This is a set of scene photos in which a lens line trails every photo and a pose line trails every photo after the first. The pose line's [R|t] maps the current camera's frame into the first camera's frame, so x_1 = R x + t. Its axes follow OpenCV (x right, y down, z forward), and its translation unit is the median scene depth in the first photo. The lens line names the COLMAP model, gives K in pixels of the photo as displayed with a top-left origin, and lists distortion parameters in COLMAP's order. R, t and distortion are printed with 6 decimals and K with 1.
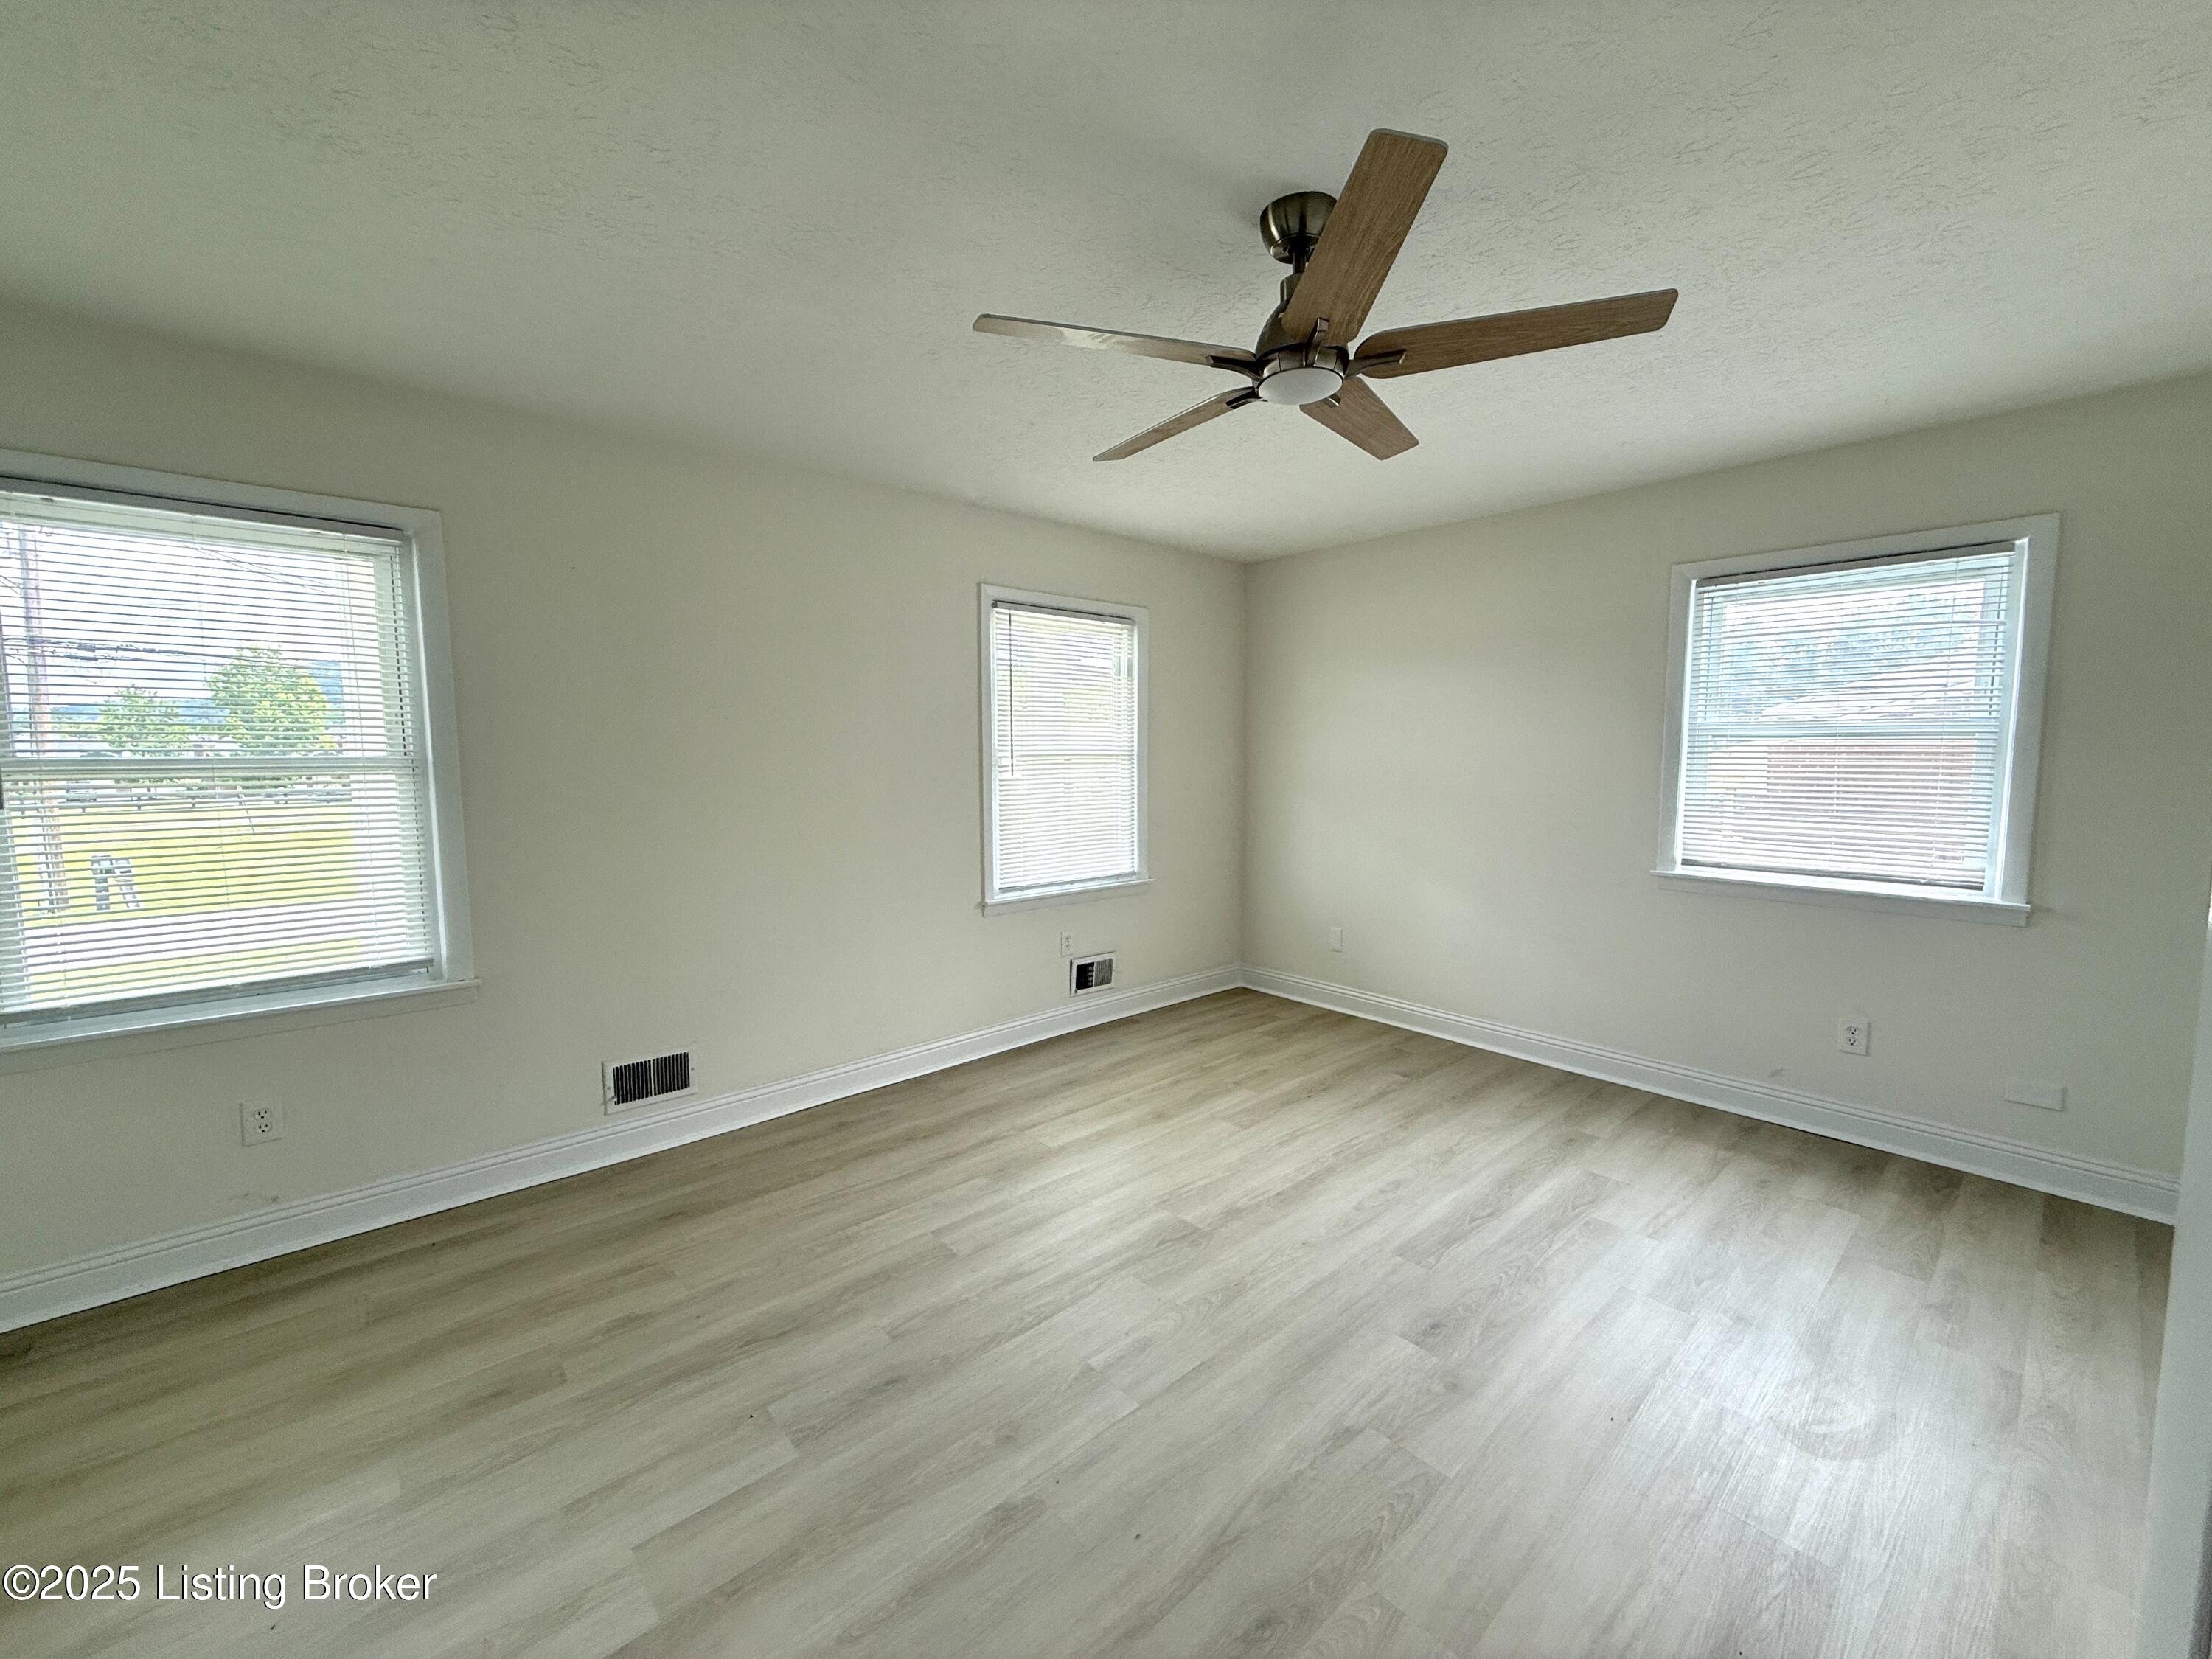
lens RADIAL K [[886.9, 0, 1108.4], [0, 886.9, 825.2], [0, 0, 1]] dist [0.000536, 0.000925]
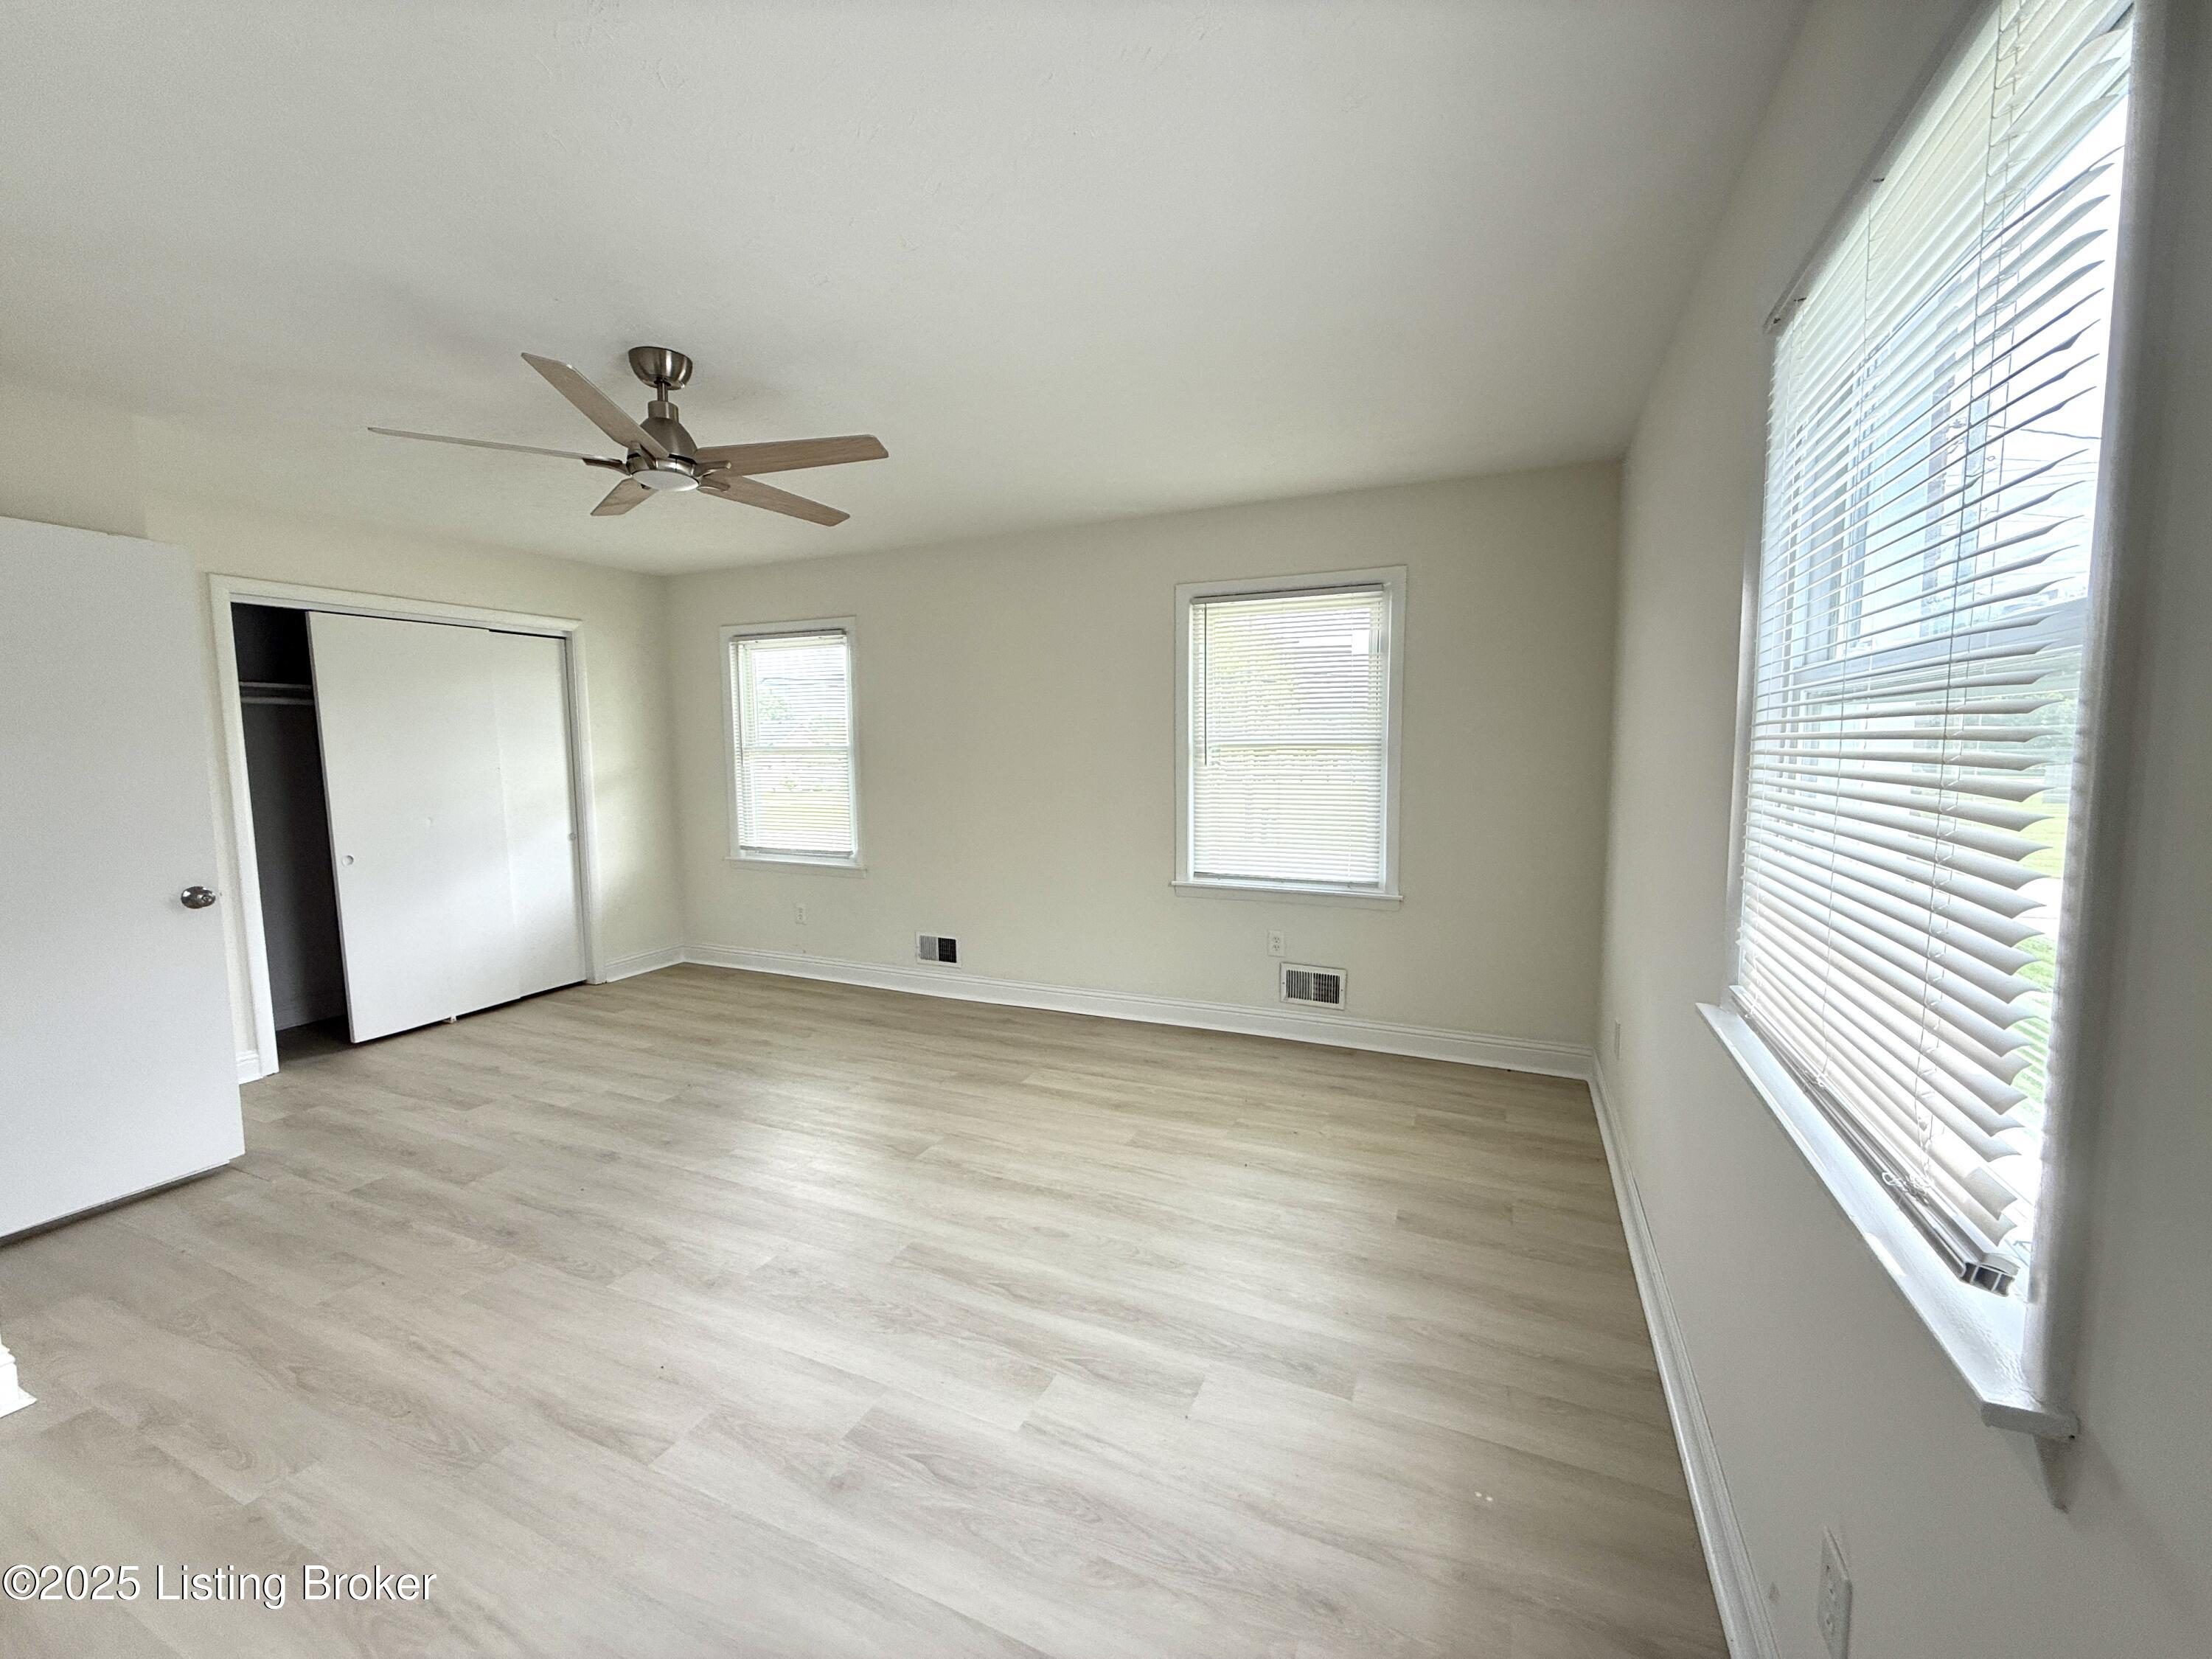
lens RADIAL K [[886.9, 0, 1103.2], [0, 886.9, 828.5], [0, 0, 1]] dist [0.000536, 0.000925]
pose [[0.400845, 0.086283, -0.912074, 0.949085], [-0.071820, 0.995451, 0.062607, -0.045885], [0.913326, 0.040410, 0.405219, 0.572849]]
